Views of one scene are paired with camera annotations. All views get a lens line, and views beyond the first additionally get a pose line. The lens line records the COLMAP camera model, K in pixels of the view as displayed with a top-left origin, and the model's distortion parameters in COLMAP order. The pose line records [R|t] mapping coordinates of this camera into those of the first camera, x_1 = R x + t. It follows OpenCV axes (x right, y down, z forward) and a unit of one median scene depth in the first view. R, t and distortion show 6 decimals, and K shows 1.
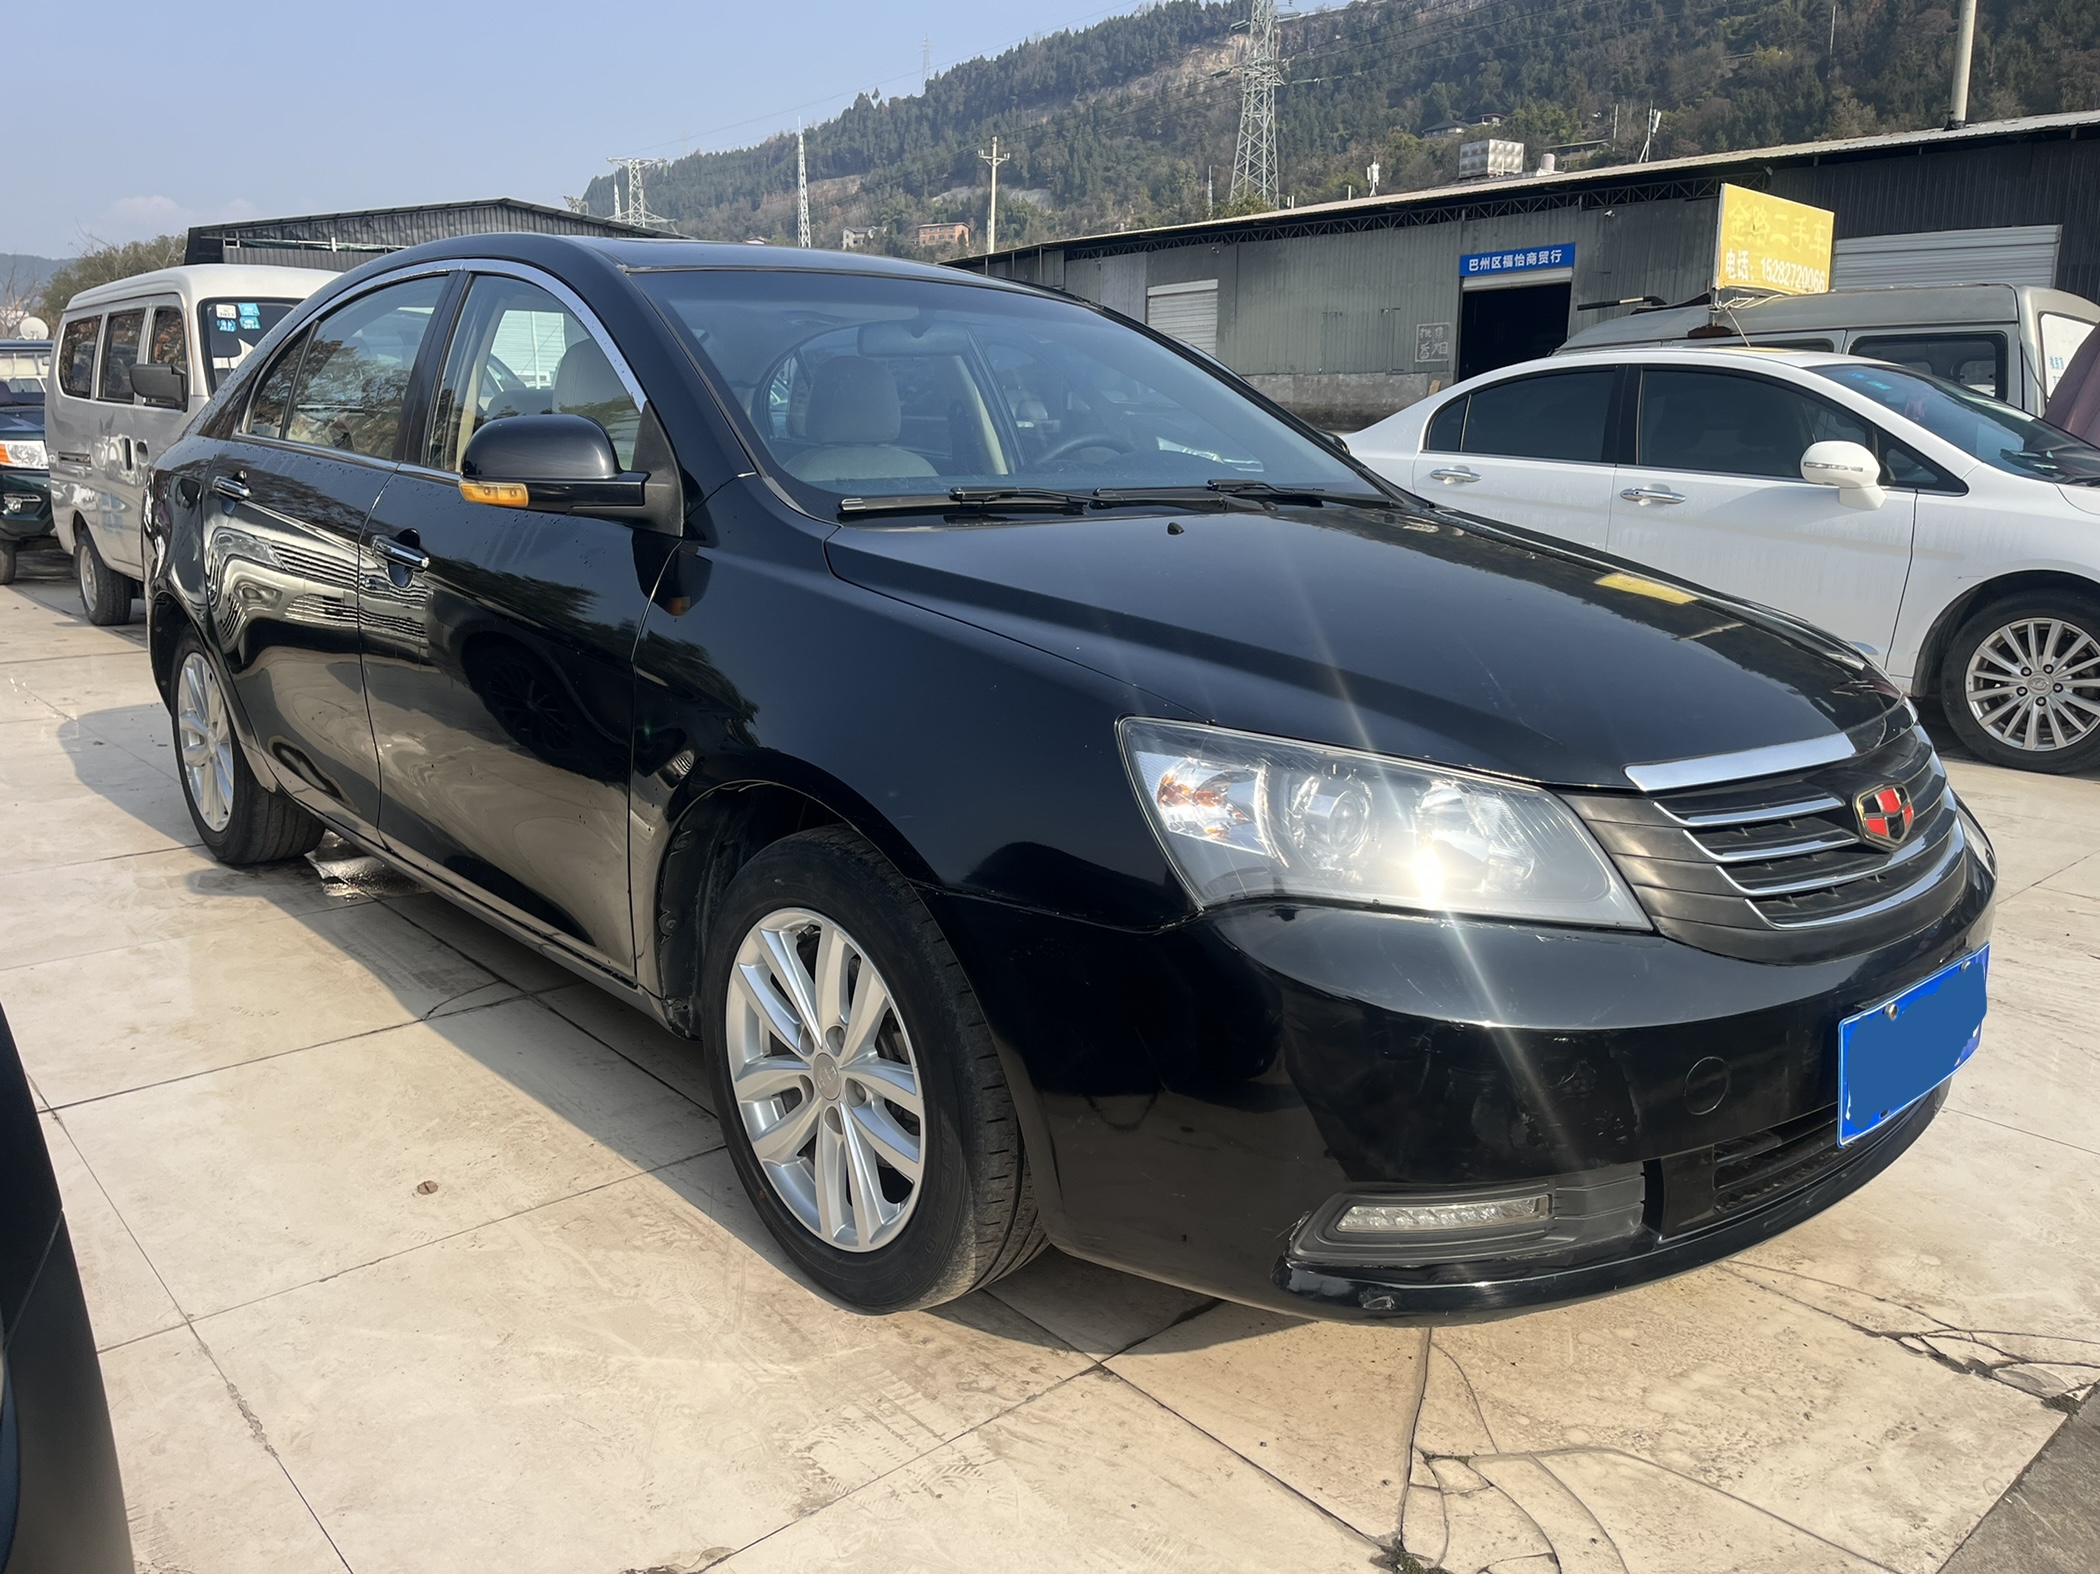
lens RADIAL K [[1571.9, 0, 1018.8], [0, 1571.9, 777.9], [0, 0, 1]] dist [0.084185, -0.116752]
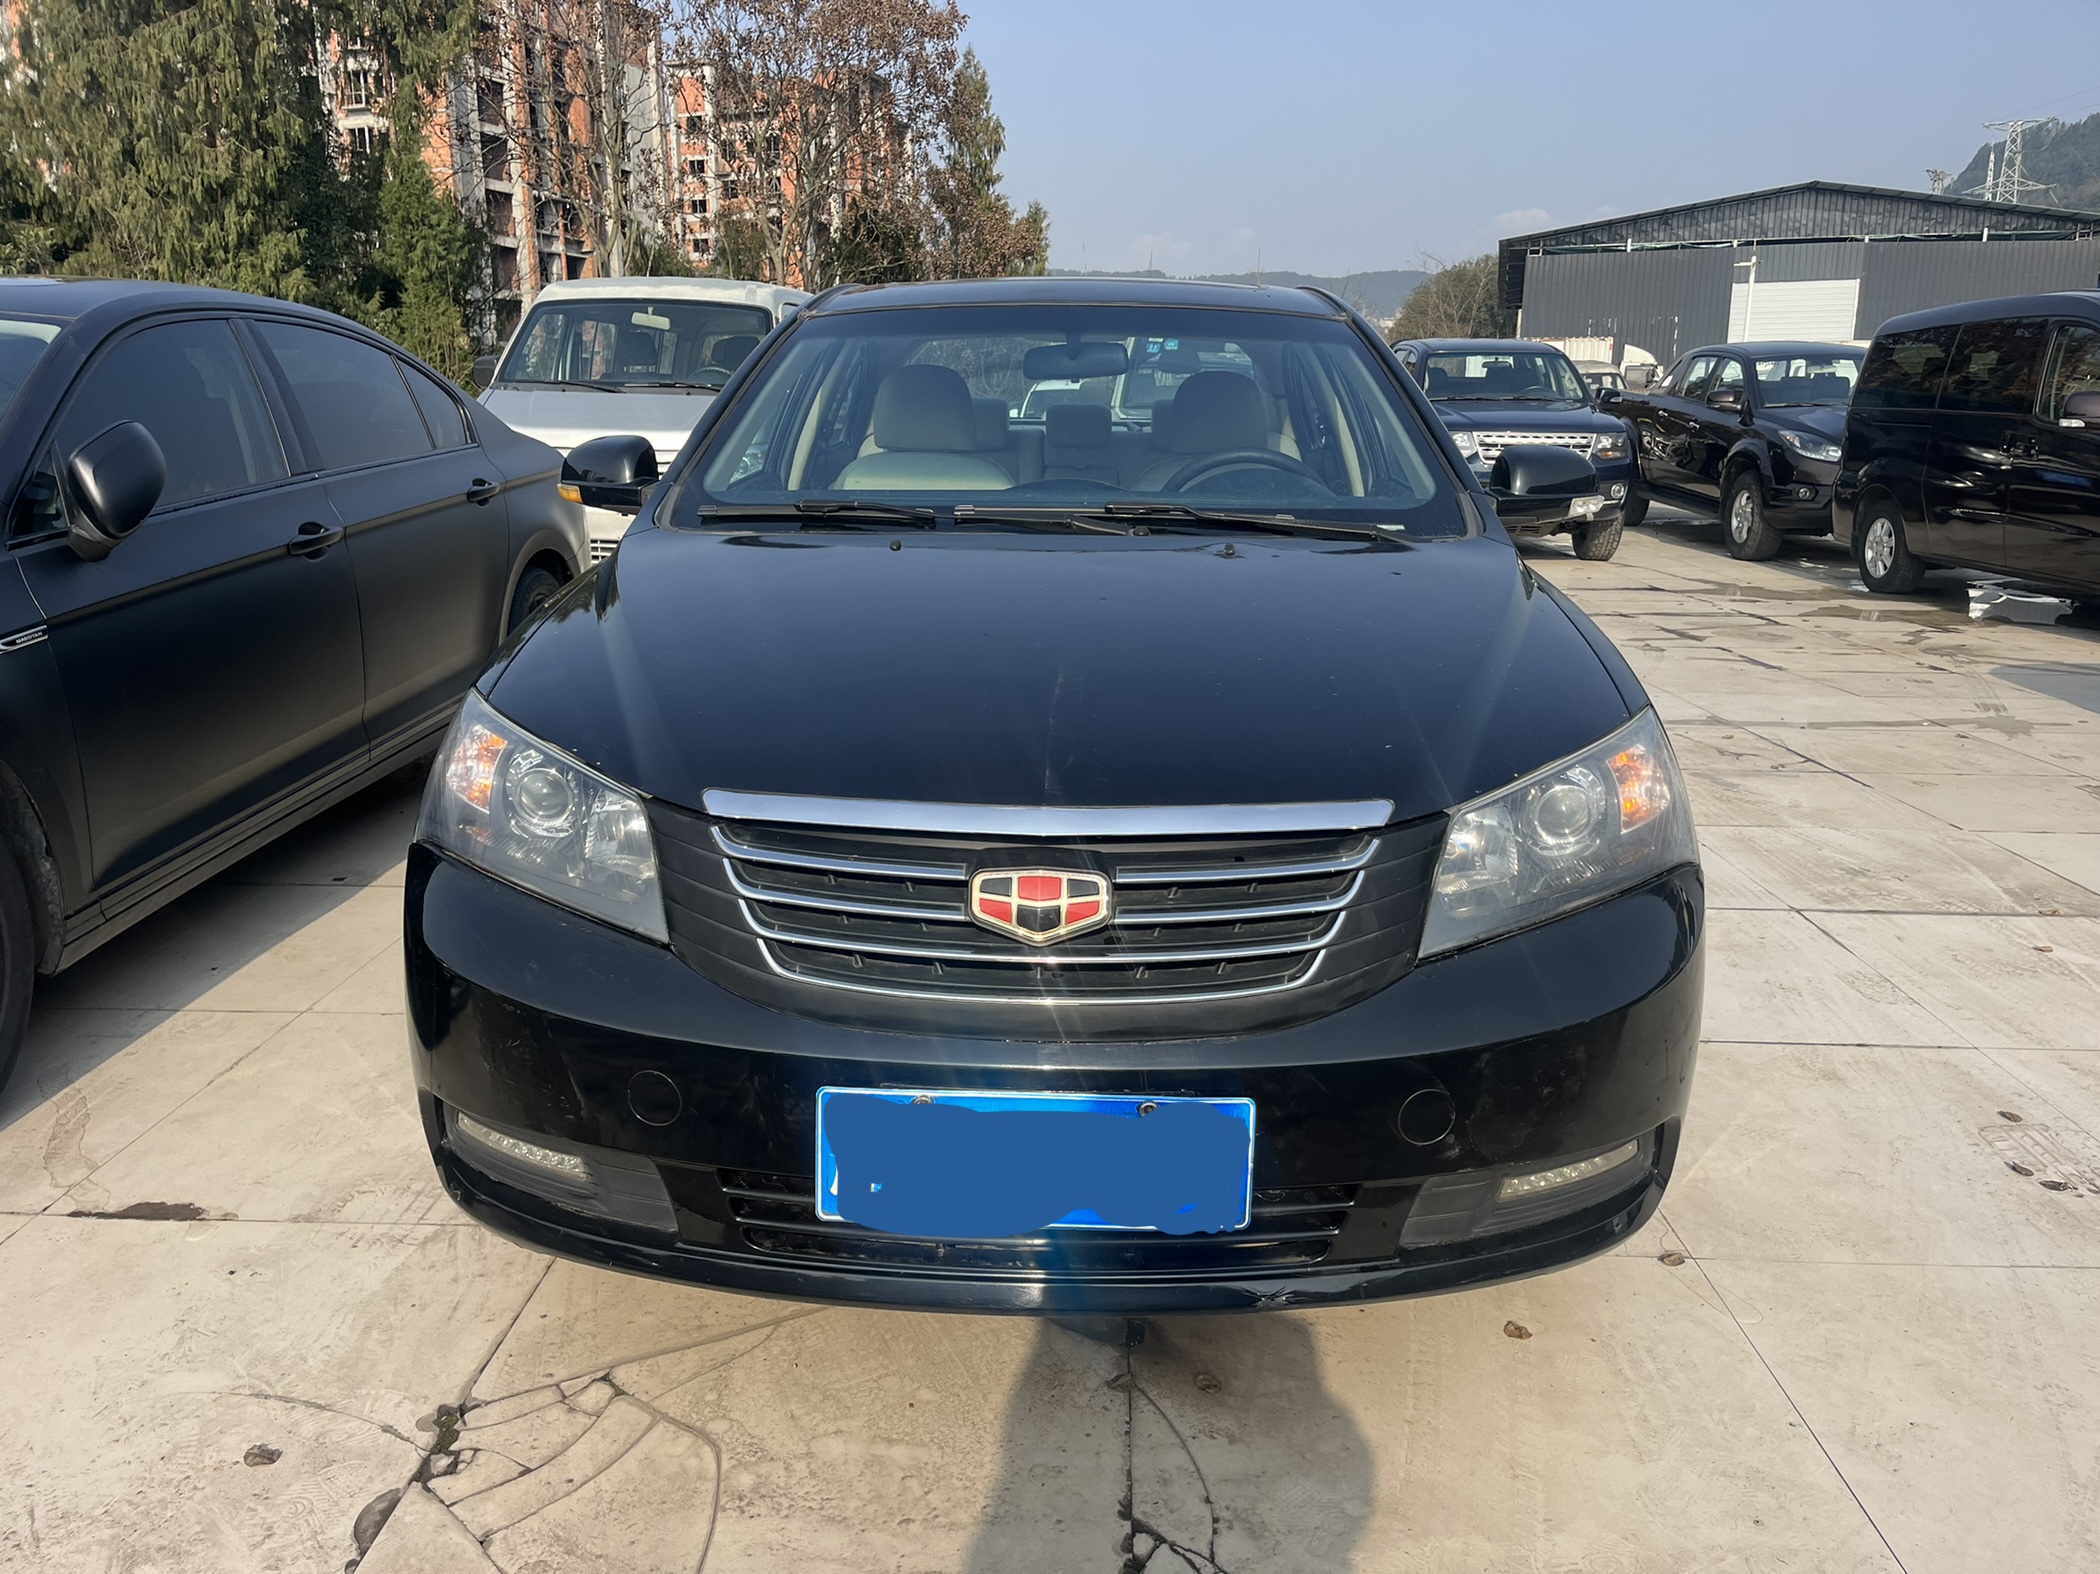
lens RADIAL K [[1575.8, 0, 1051.6], [0, 1575.8, 780.0], [0, 0, 1]] dist [0.078736, -0.113302]
pose [[0.727232, 0.151607, -0.669440, 1.063837], [-0.149005, 0.986914, 0.061636, -0.094681], [0.670024, 0.054926, 0.740305, 0.325764]]
